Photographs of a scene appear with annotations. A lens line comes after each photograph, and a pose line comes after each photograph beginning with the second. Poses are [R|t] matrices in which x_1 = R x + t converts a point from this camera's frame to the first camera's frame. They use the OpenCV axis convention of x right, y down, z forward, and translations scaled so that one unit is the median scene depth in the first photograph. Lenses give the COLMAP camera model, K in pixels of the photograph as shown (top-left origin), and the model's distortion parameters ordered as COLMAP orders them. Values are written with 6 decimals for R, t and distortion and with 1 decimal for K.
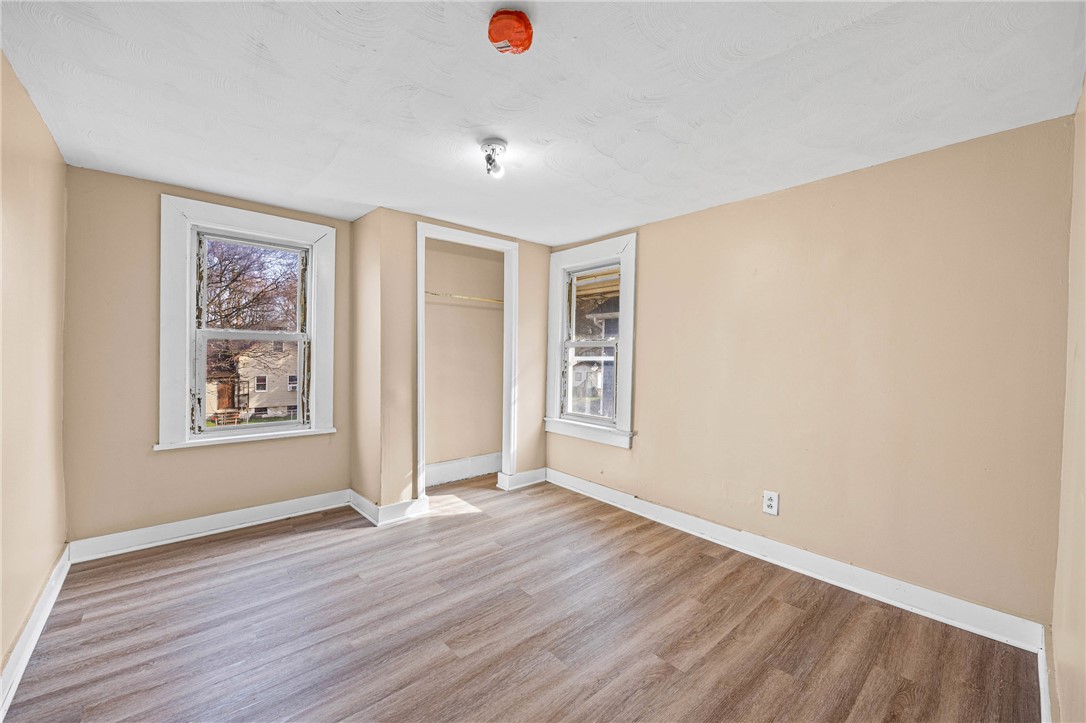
lens RADIAL K [[426.5, 0, 541.8], [0, 426.5, 363.6], [0, 0, 1]] dist [-0.003642, -0.000240]
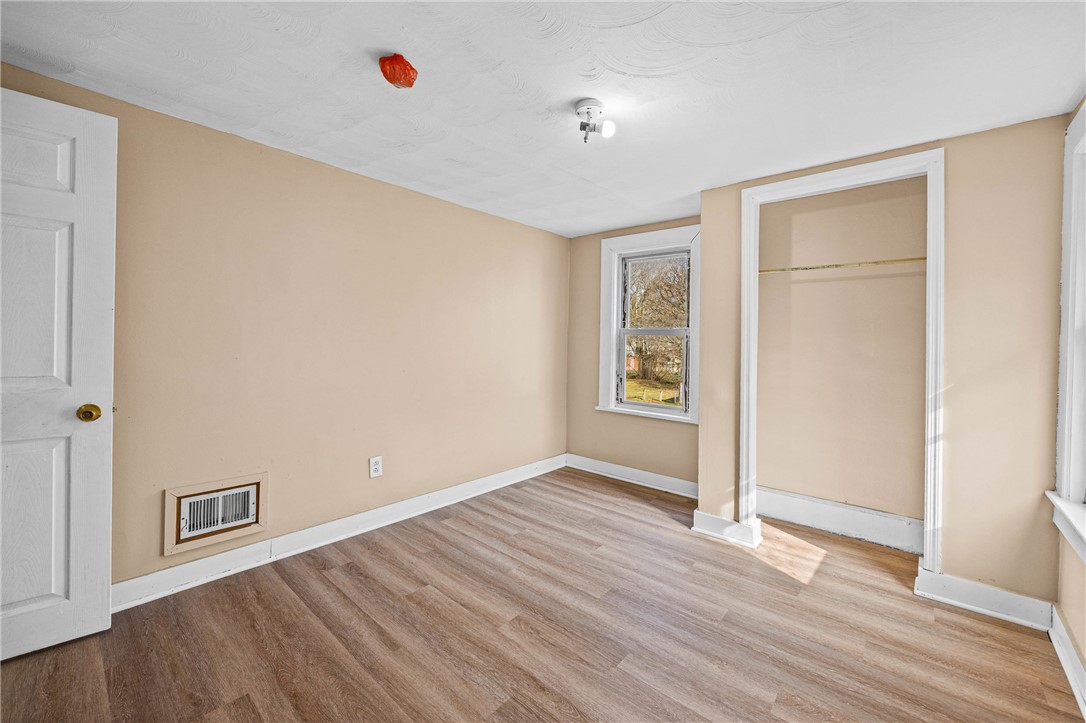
lens RADIAL K [[425.5, 0, 555.9], [0, 425.5, 345.2], [0, 0, 1]] dist [-0.005413, 0.000255]
pose [[0.157916, -0.000794, -0.987452, 0.549317], [-0.043093, 0.999041, -0.007694, -0.005737], [0.986512, 0.043768, 0.157730, 0.597522]]
